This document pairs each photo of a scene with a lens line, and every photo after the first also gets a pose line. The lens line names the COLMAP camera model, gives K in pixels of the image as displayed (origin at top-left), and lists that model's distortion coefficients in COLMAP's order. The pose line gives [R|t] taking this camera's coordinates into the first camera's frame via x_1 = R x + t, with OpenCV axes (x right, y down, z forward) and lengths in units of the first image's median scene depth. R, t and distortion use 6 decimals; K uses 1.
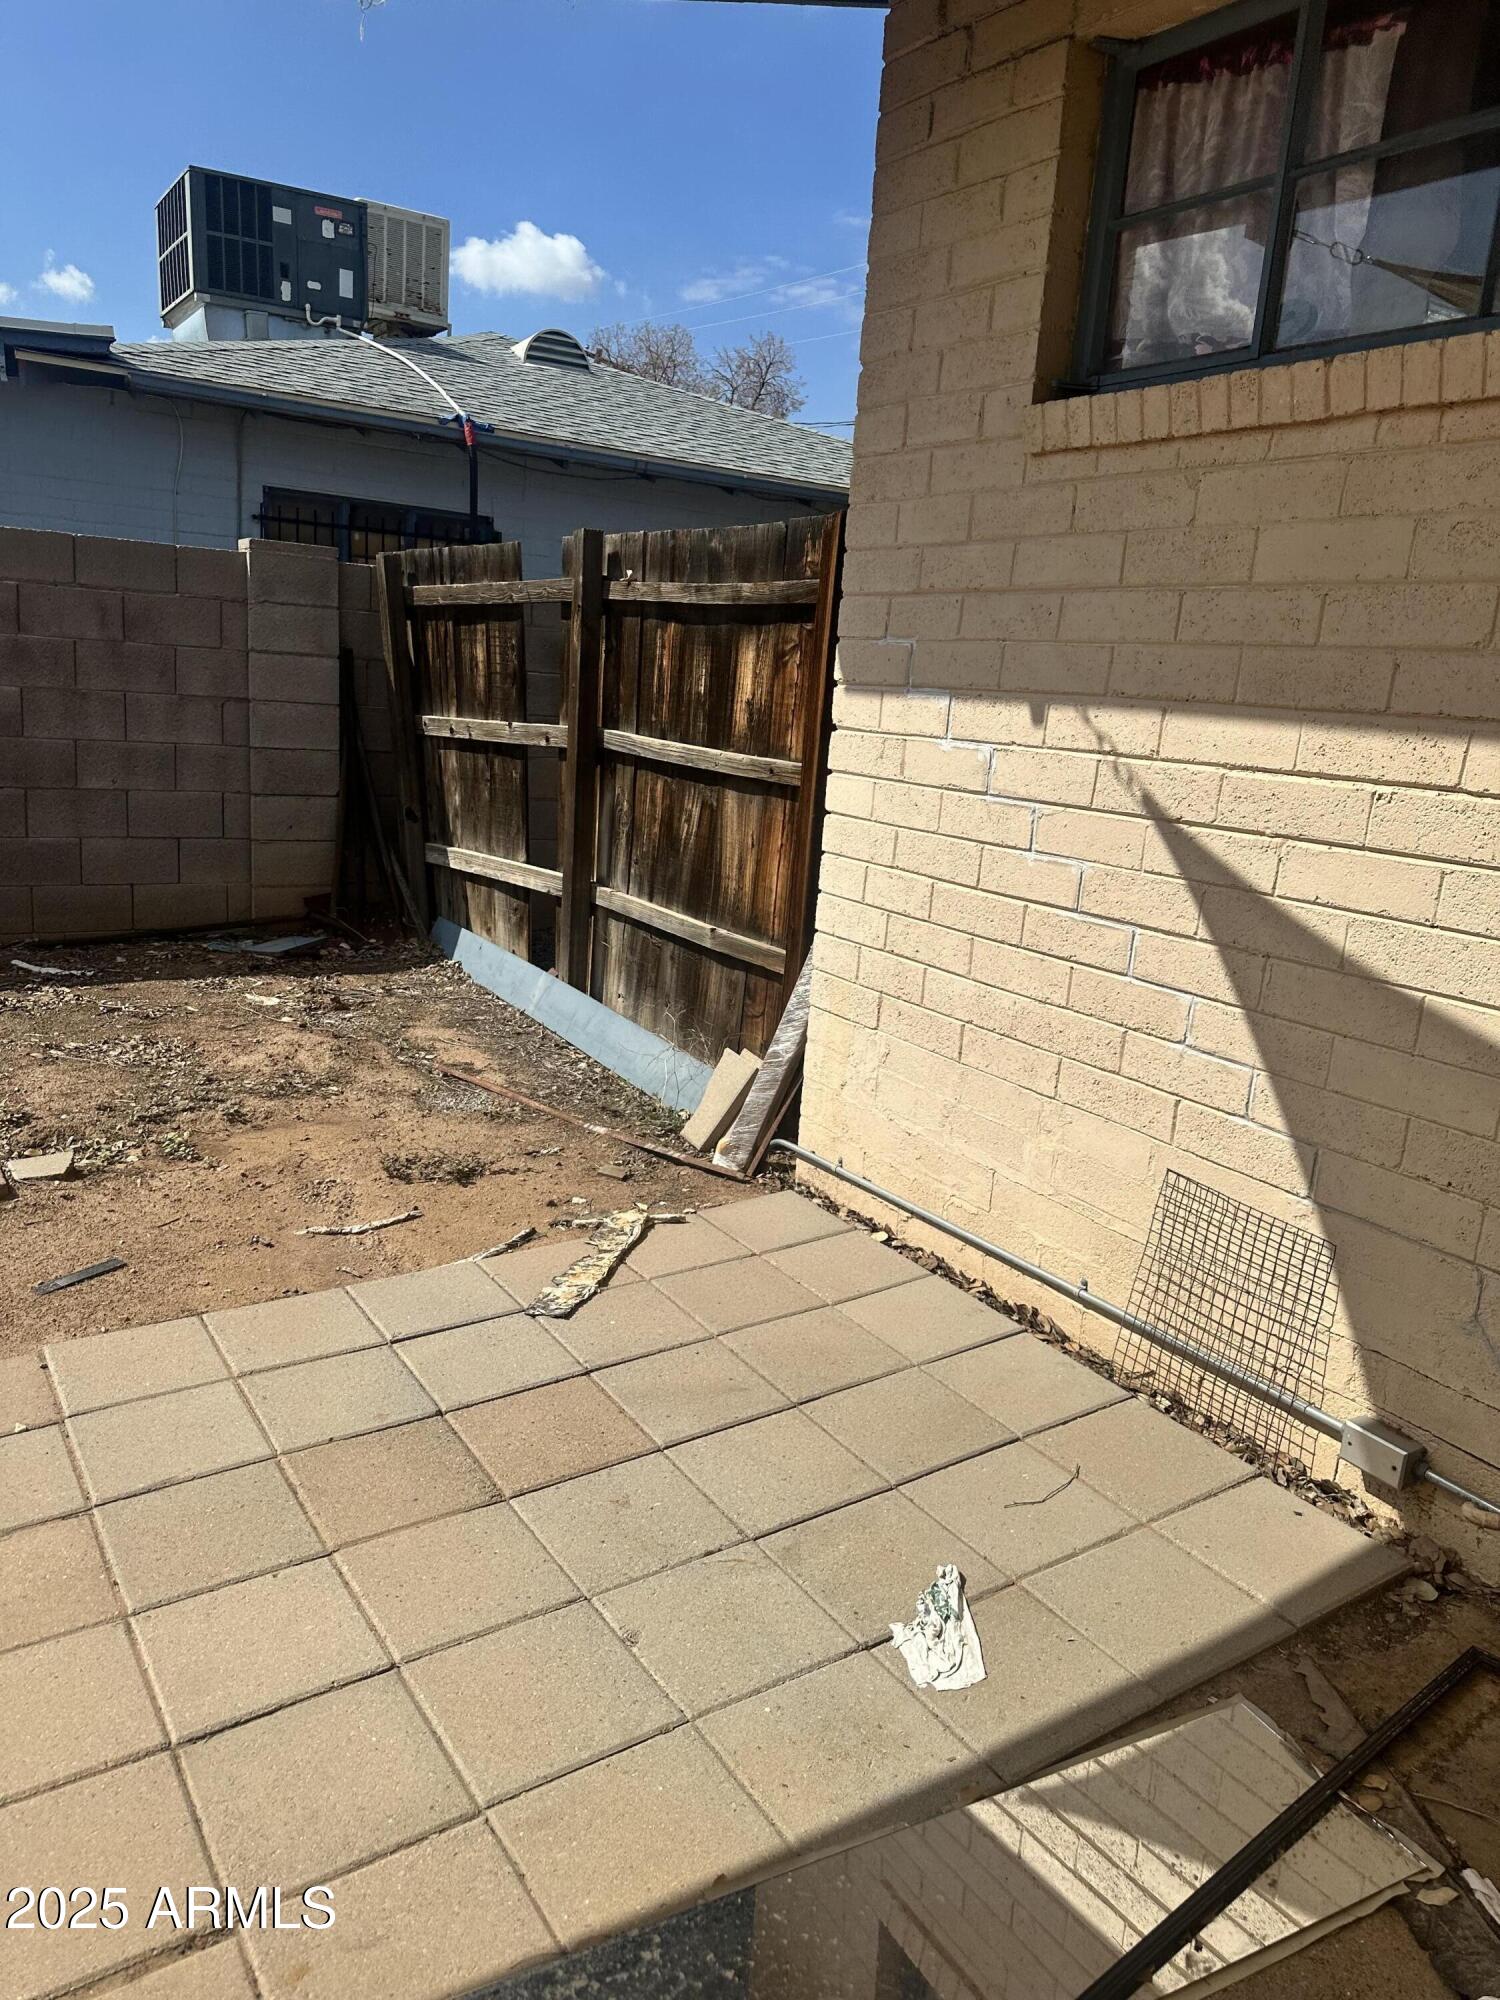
lens RADIAL K [[1364.9, 0, 741.7], [0, 1364.9, 996.4], [0, 0, 1]] dist [0.142573, -0.283362]
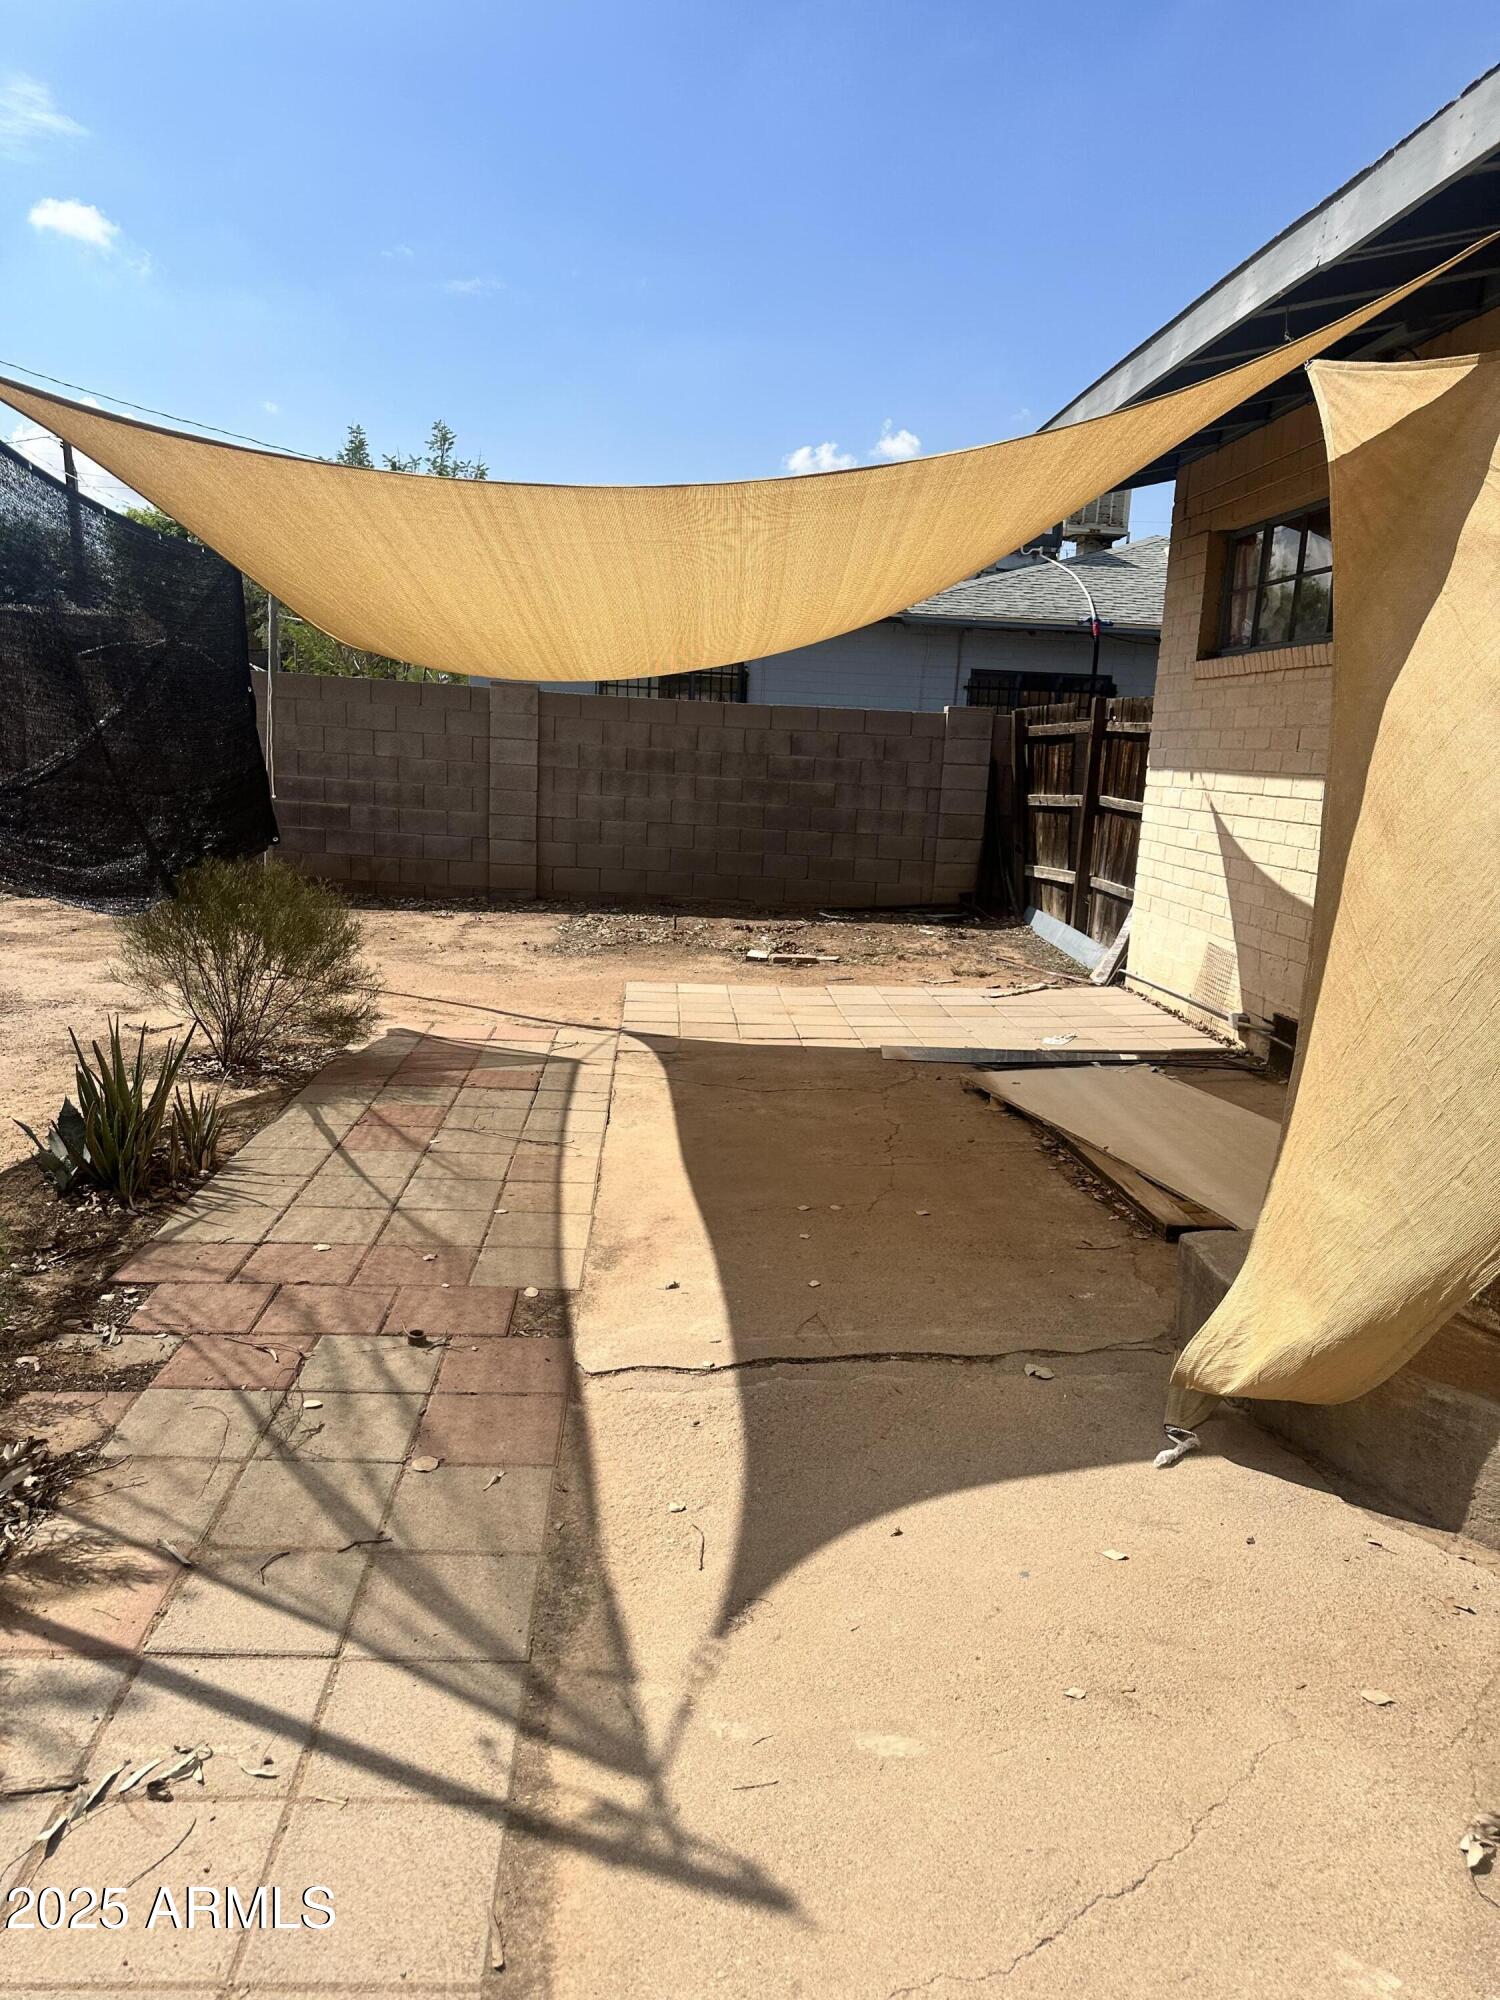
lens RADIAL K [[1364.9, 0, 741.7], [0, 1364.9, 996.4], [0, 0, 1]] dist [0.142573, -0.283362]
pose [[0.863890, 0.061900, -0.499863, 0.736823], [-0.100585, 0.993631, -0.050790, 0.386098], [0.493535, 0.094156, 0.864614, -1.481706]]
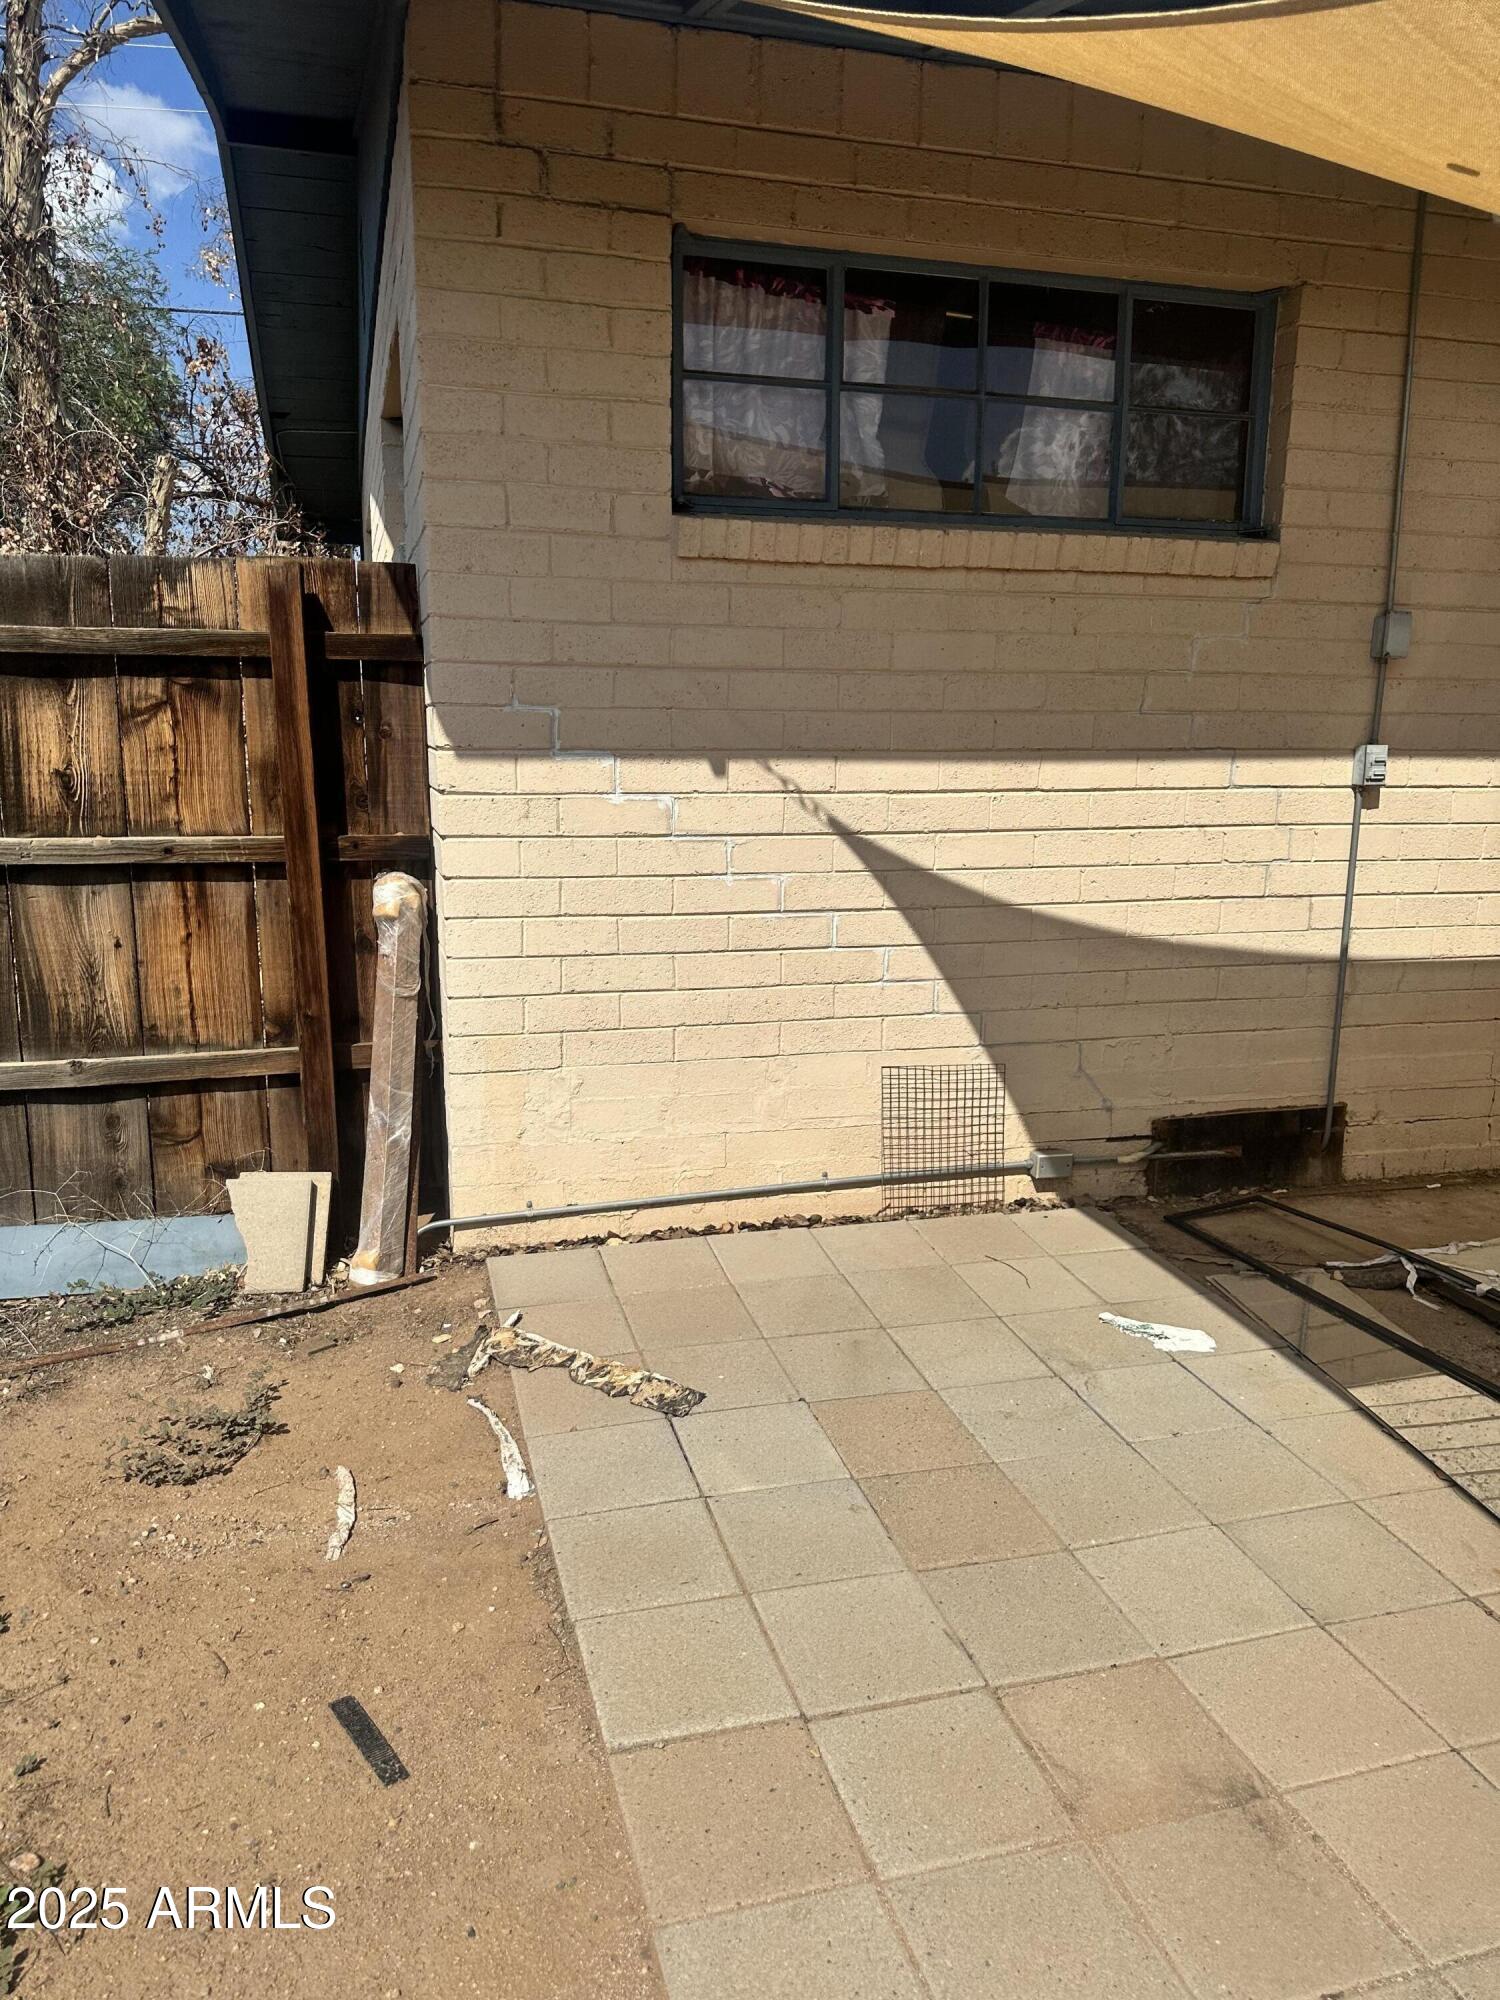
lens RADIAL K [[1364.9, 0, 741.7], [0, 1364.9, 996.4], [0, 0, 1]] dist [0.142573, -0.283362]
pose [[0.320352, -0.257668, 0.911582, -0.879364], [0.223257, 0.955726, 0.191688, -0.217602], [-0.920614, 0.142110, 0.363695, 0.506979]]
